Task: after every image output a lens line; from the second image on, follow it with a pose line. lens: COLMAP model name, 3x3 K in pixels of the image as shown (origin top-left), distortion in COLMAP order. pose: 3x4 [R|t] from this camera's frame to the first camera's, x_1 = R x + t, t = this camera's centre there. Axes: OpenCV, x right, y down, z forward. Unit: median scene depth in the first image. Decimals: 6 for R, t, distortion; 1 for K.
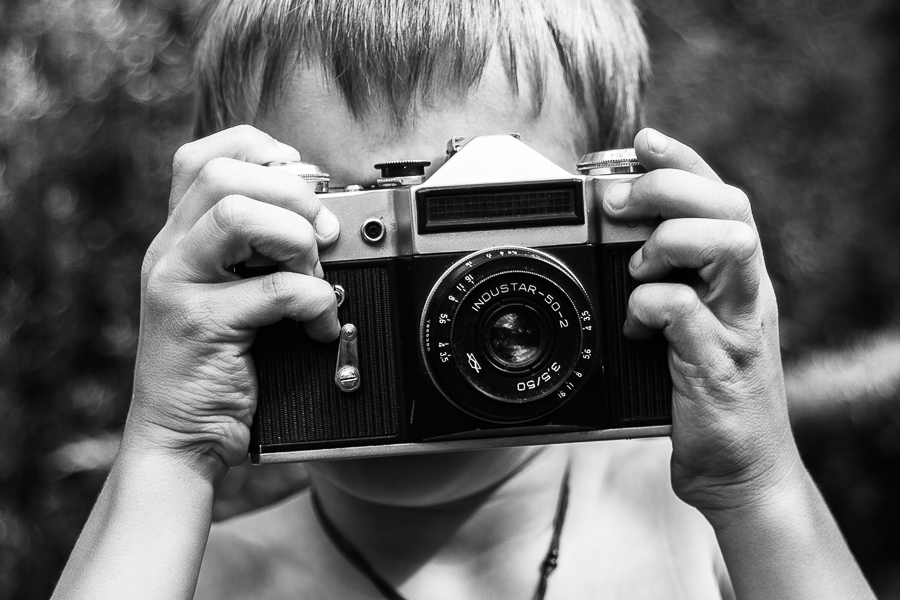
lens RADIAL K [[1007.7, 0, 450.1], [0, 1007.7, 300.1], [0, 0, 1]] dist [0.004657, 0.000000]
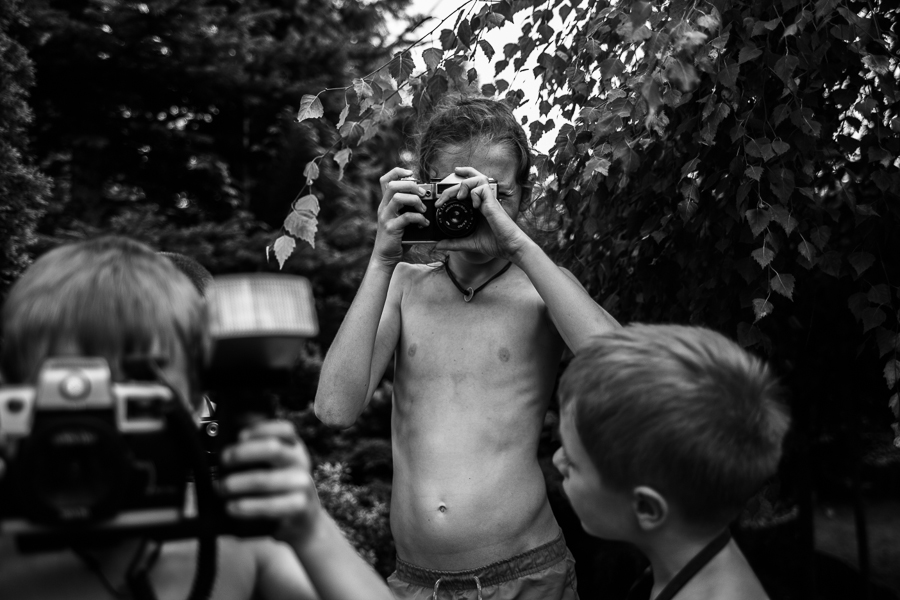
lens RADIAL K [[1087.2, 0, 449.4], [0, 1087.2, 301.1], [0, 0, 1]] dist [-0.106331, 0.000000]
pose [[0.972061, 0.069548, -0.224190, 0.986695], [-0.094337, 0.990320, -0.101816, 0.774562], [0.214939, 0.120121, 0.969212, -3.123061]]
